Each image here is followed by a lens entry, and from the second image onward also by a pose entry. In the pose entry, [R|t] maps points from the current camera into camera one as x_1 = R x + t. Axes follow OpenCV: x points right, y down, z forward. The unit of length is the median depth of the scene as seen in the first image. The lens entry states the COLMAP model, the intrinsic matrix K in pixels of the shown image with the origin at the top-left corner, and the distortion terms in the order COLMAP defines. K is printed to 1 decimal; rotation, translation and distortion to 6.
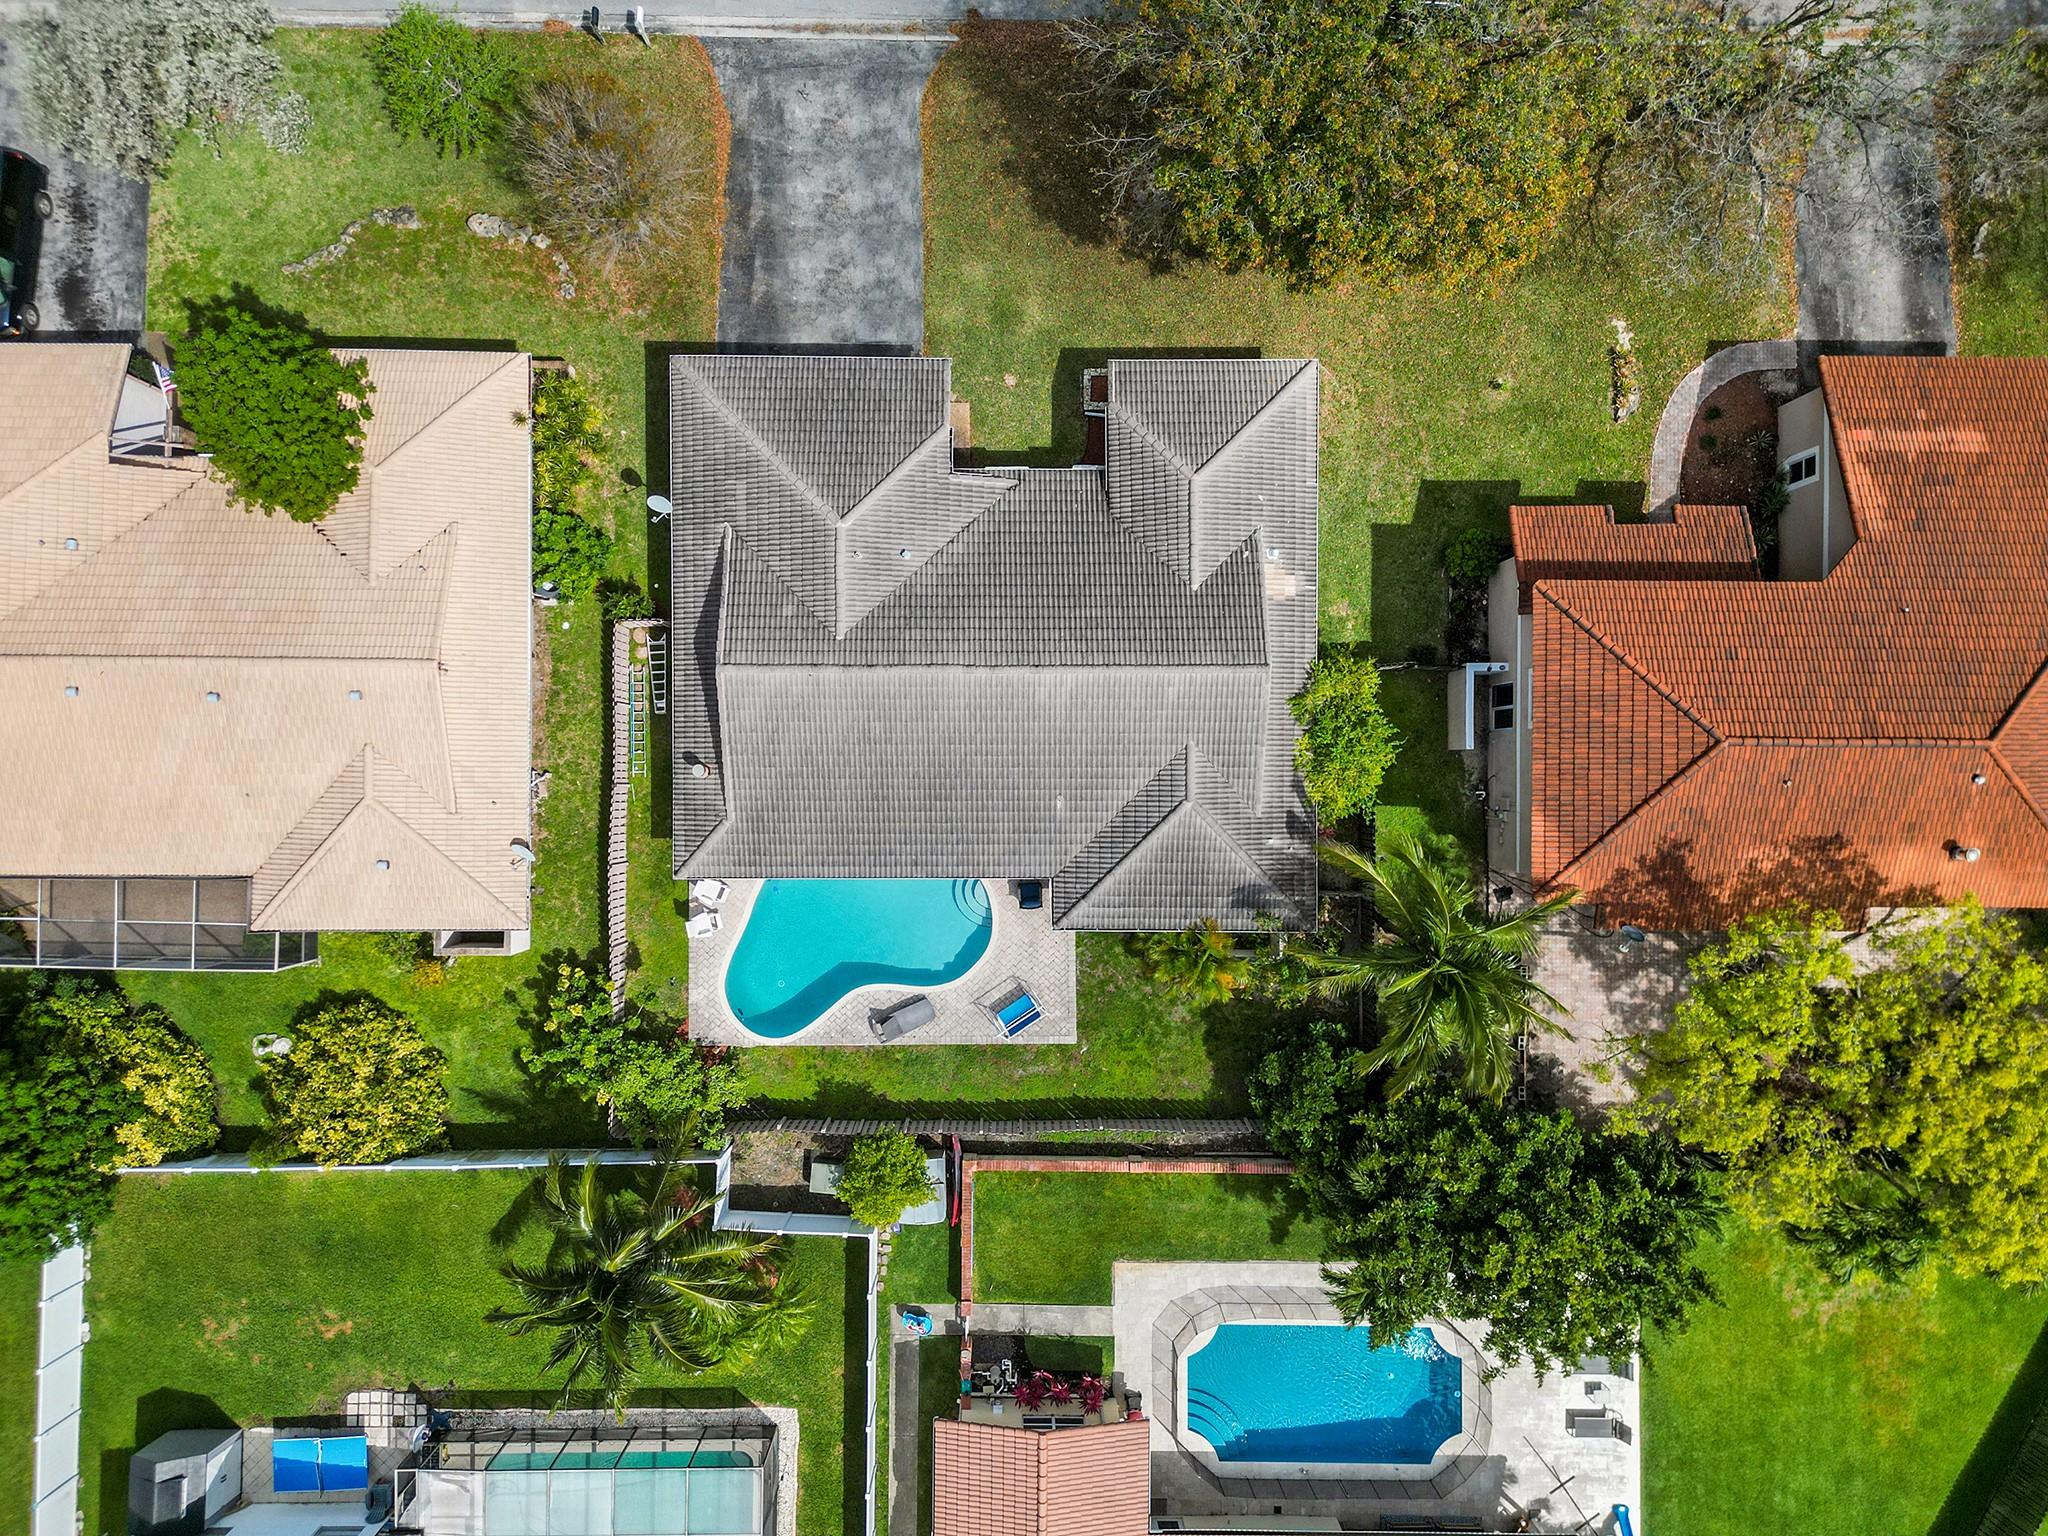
lens RADIAL K [[1424.6, 0, 1021.7], [0, 1424.6, 777.7], [0, 0, 1]] dist [0.072886, -0.065148]
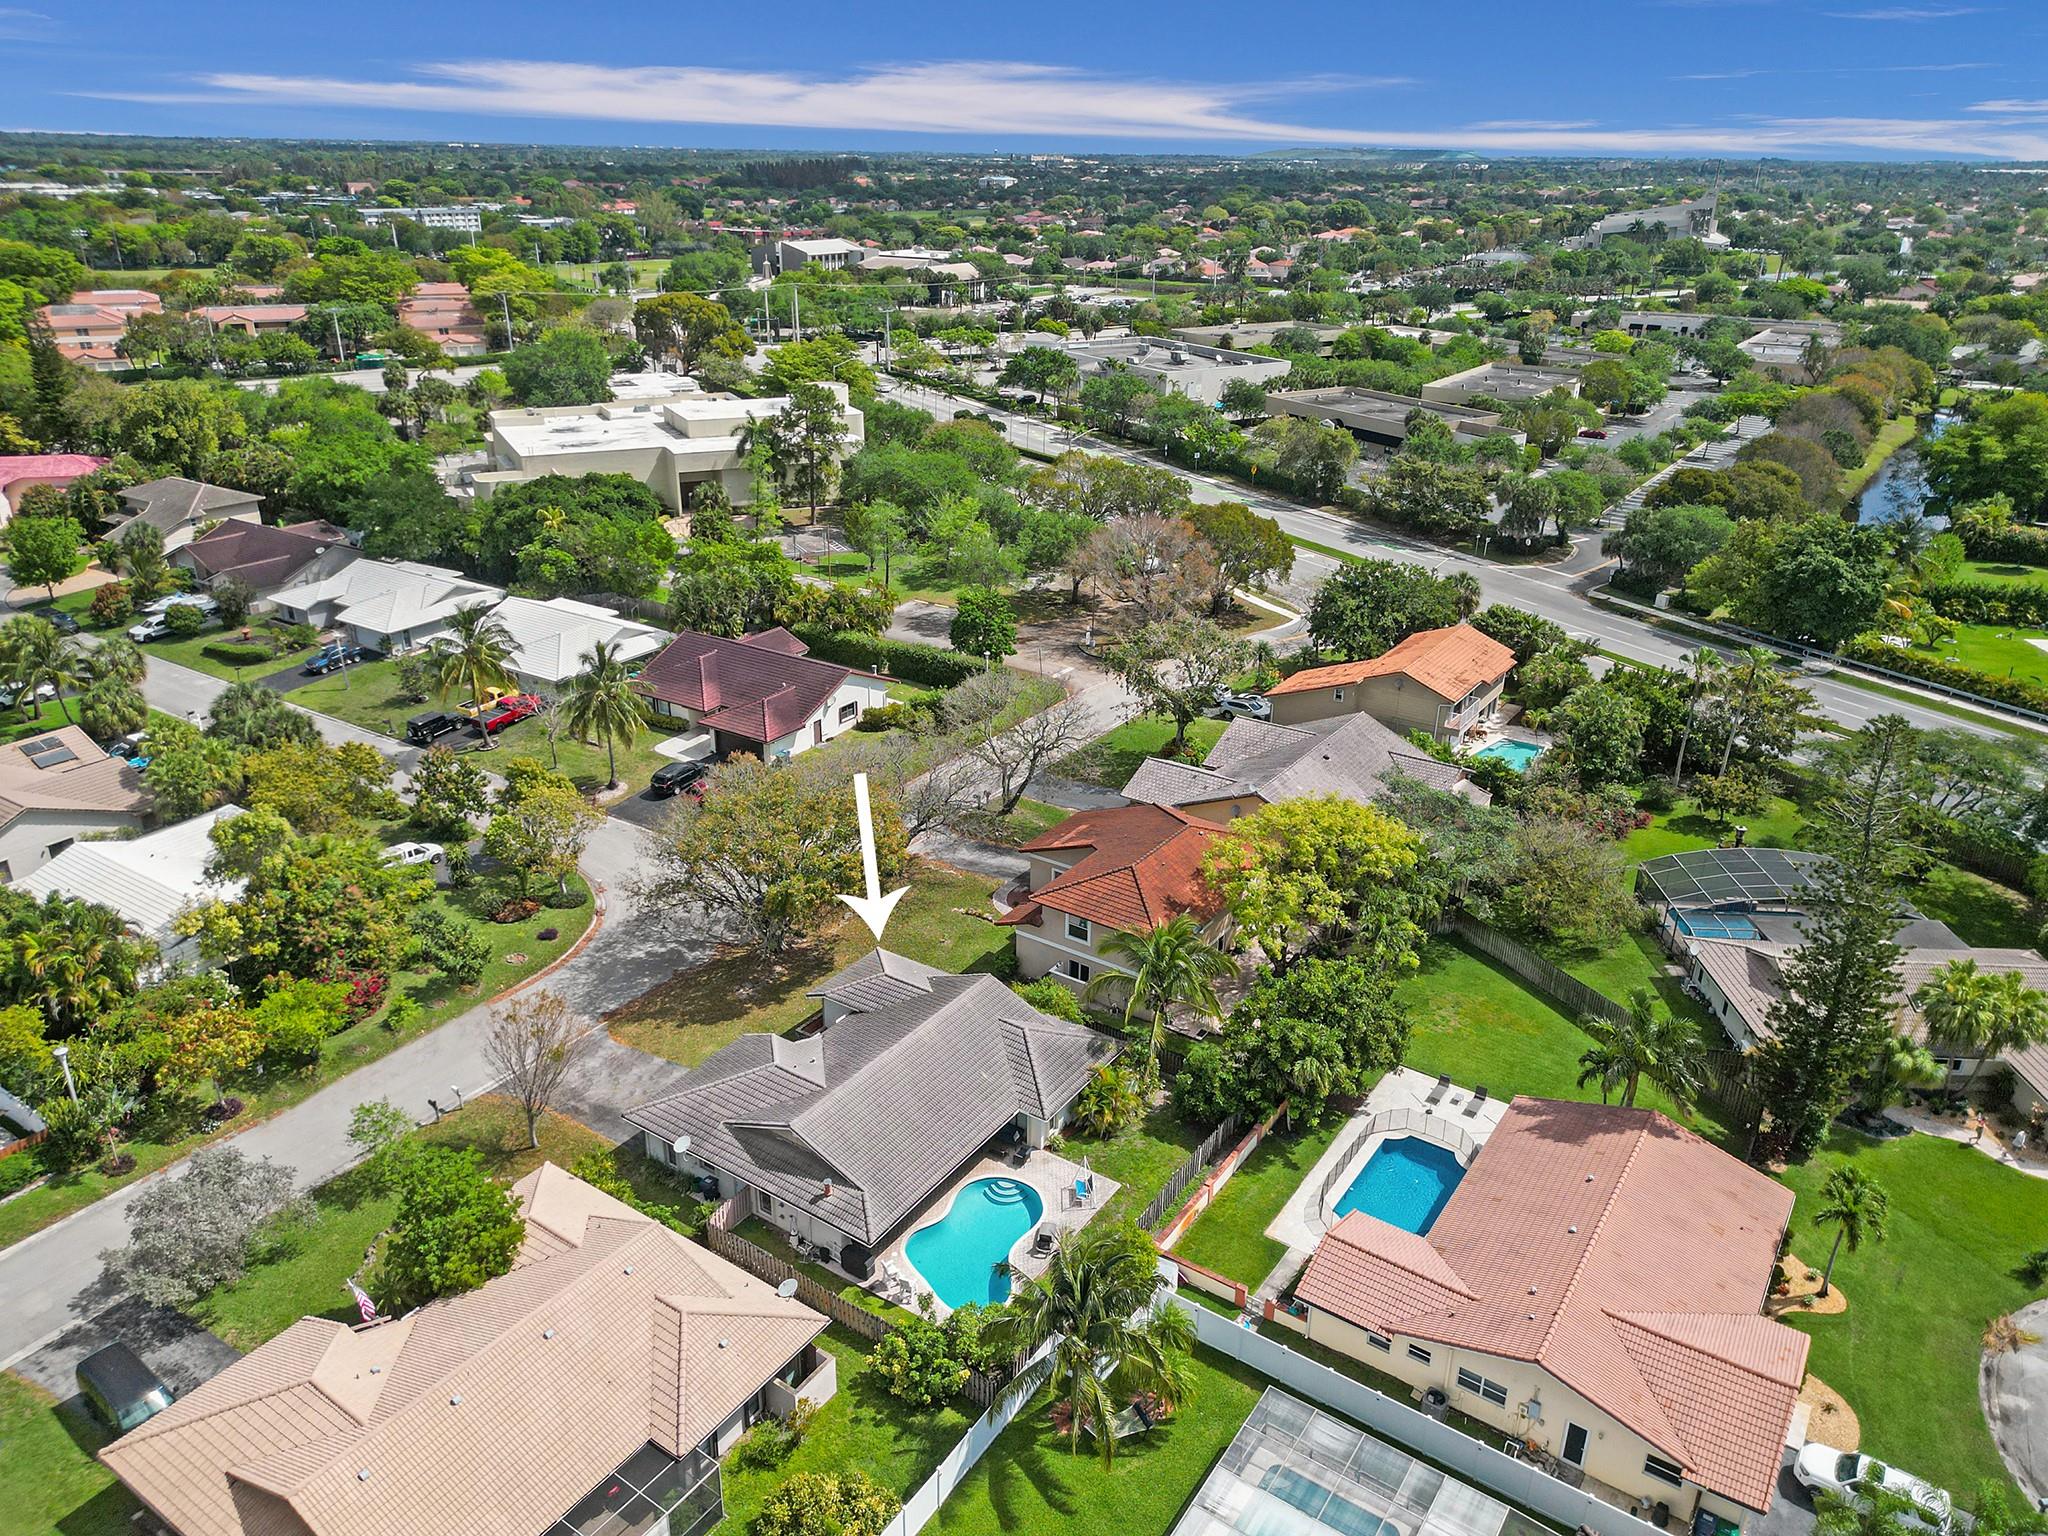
lens RADIAL K [[1424.6, 0, 1021.7], [0, 1424.6, 777.7], [0, 0, 1]] dist [0.072886, -0.065148]
pose [[0.563946, -0.332823, 0.755774, -1.049995], [0.825708, 0.241788, -0.509652, 0.783830], [-0.013113, 0.911465, 0.411170, -0.023684]]
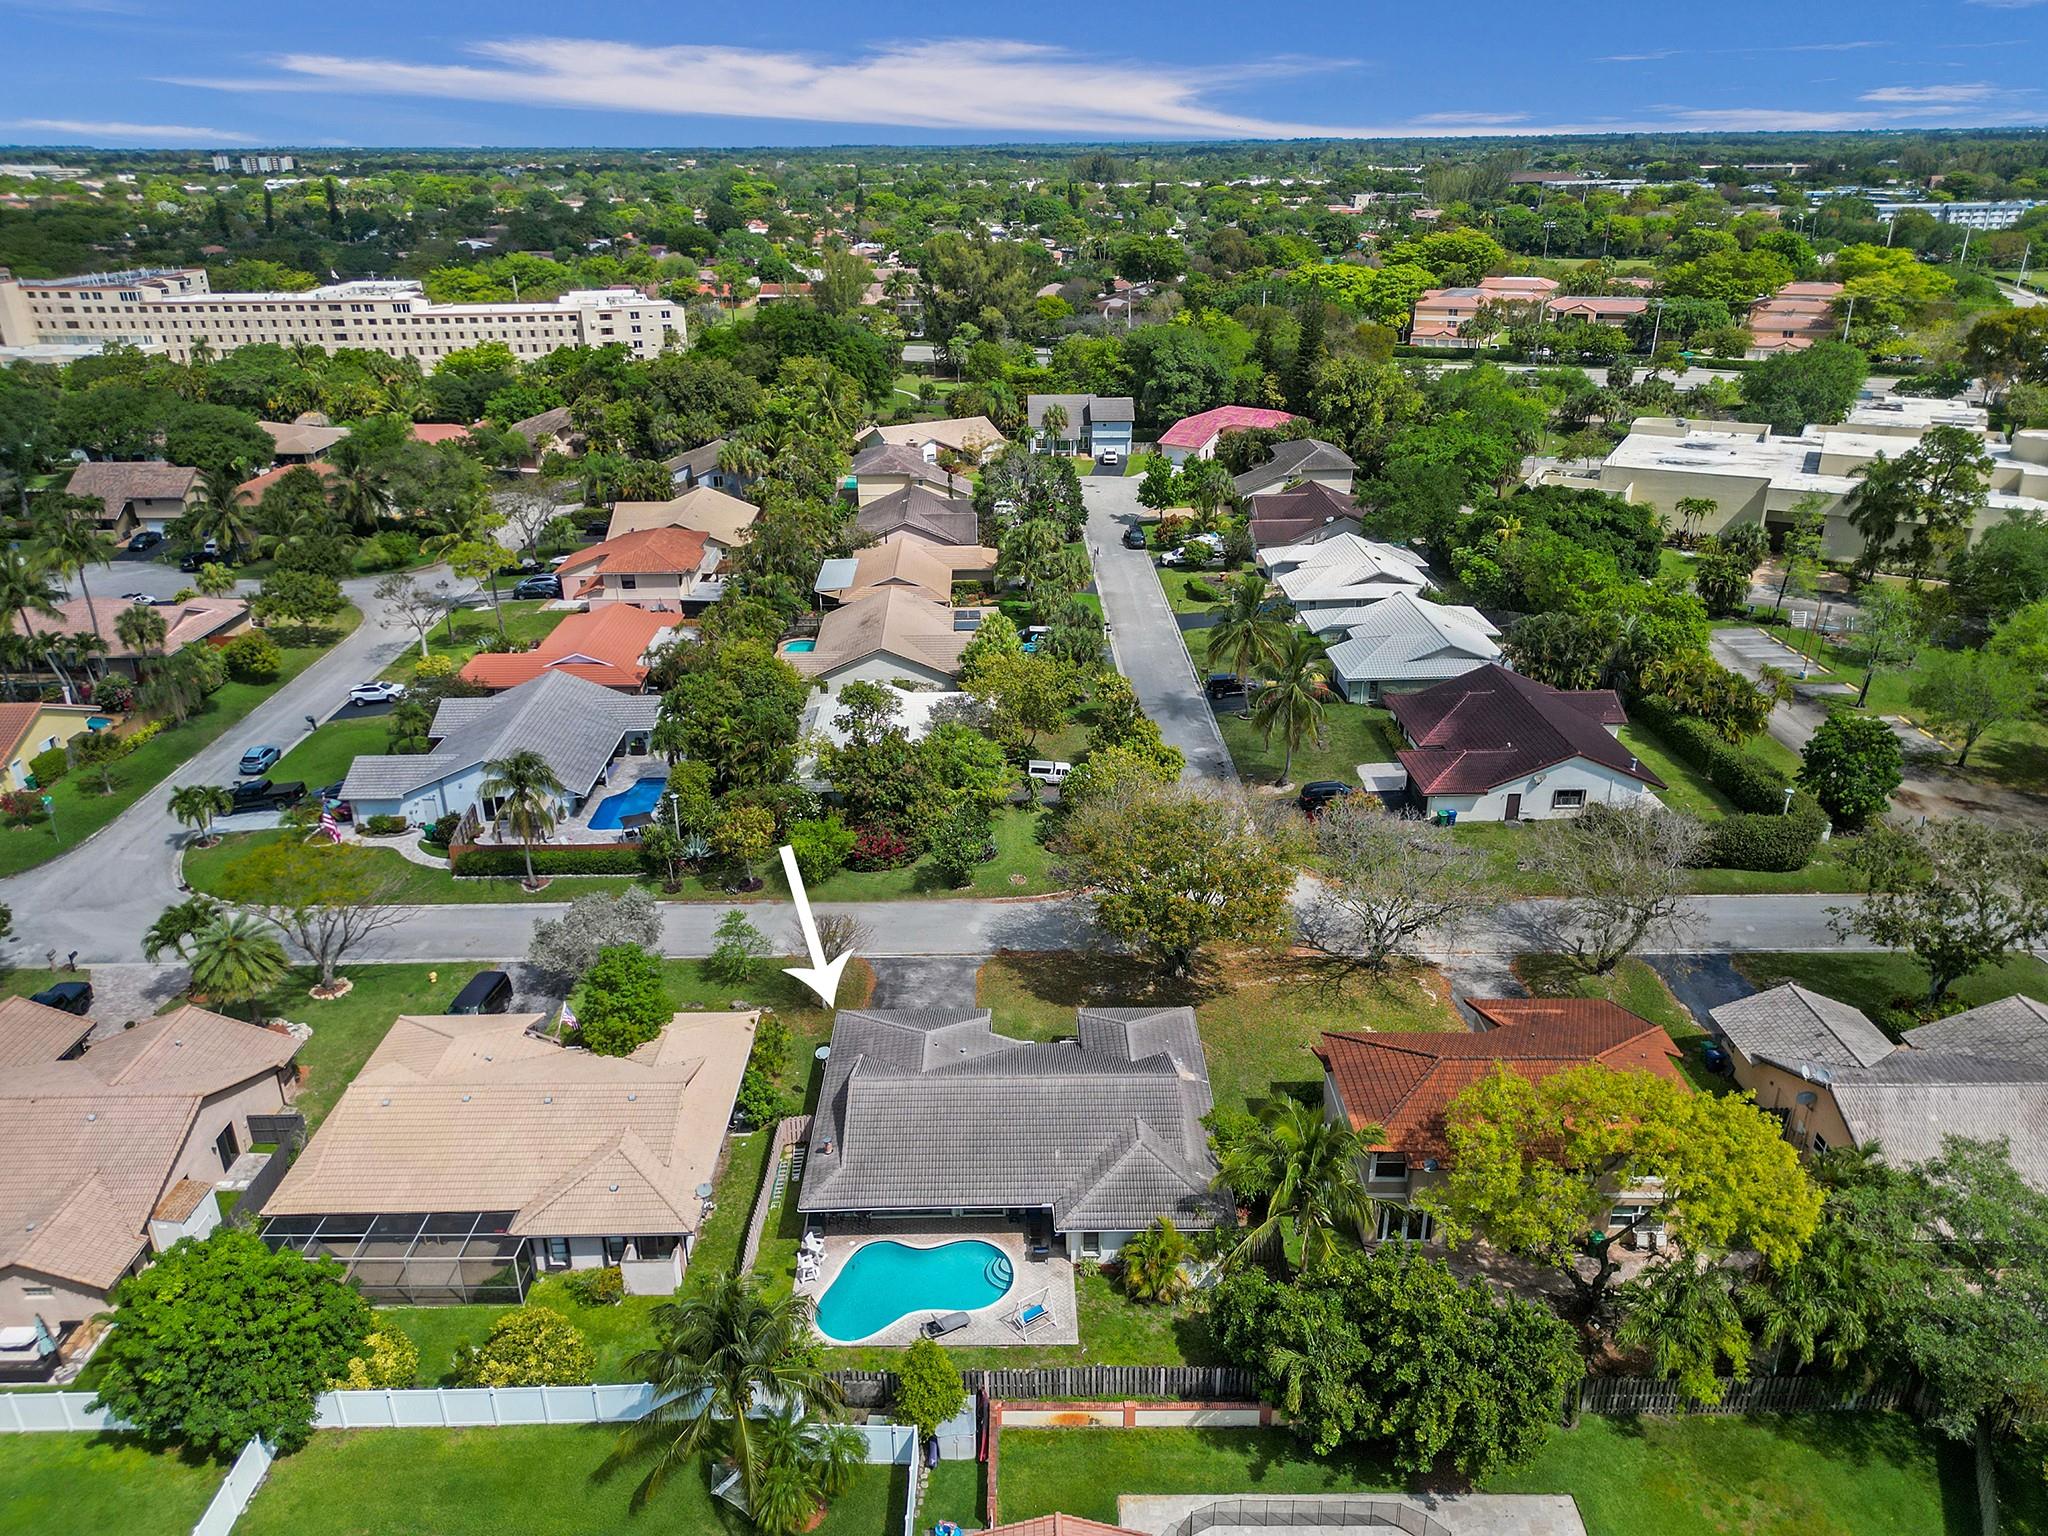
lens RADIAL K [[1424.6, 0, 1021.7], [0, 1424.6, 777.7], [0, 0, 1]] dist [0.072886, -0.065148]
pose [[0.999829, -0.018305, -0.002722, -0.000300], [0.005056, 0.411678, -0.911315, 1.188408], [0.017802, 0.911145, 0.411700, -0.012952]]
